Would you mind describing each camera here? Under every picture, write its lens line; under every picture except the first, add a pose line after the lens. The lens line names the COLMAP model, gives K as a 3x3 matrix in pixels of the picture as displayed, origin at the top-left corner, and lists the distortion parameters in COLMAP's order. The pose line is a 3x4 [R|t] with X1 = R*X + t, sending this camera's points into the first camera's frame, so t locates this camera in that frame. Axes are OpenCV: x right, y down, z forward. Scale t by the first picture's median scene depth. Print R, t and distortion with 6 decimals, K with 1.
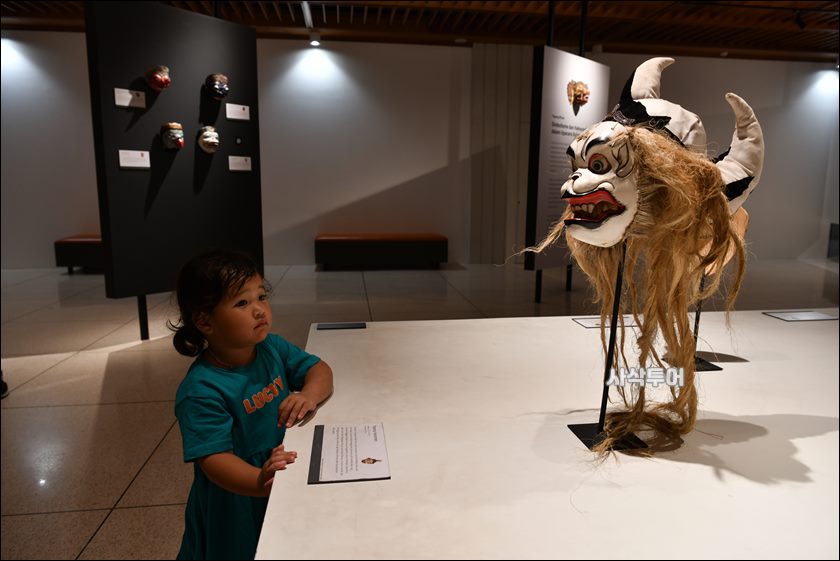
lens RADIAL K [[568.8, 0, 421.6], [0, 568.8, 278.9], [0, 0, 1]] dist [-0.017563, -0.000761]
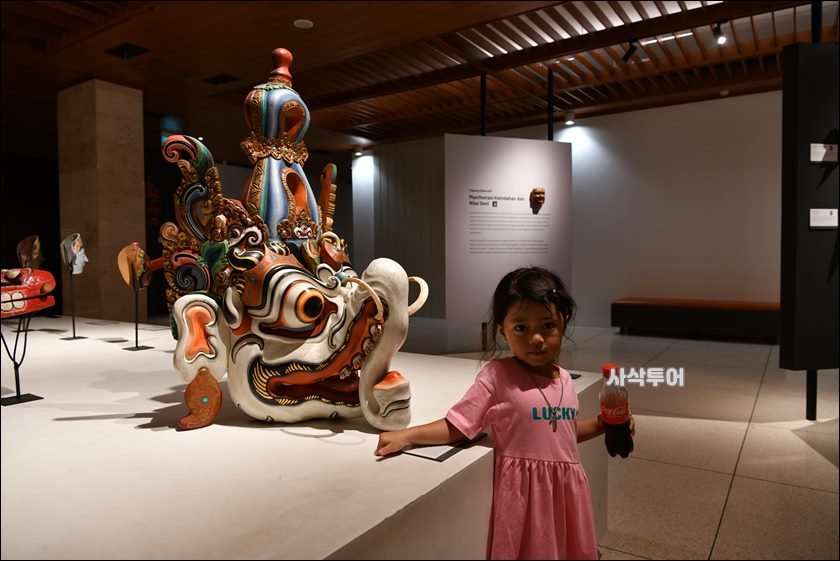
lens RADIAL K [[568.8, 0, 424.7], [0, 568.8, 284.0], [0, 0, 1]] dist [-0.017563, -0.000761]
pose [[0.750154, 0.023585, -0.660842, -0.339244], [-0.094410, 0.992946, -0.071732, 0.015278], [0.654489, 0.116201, 0.747089, -0.067832]]
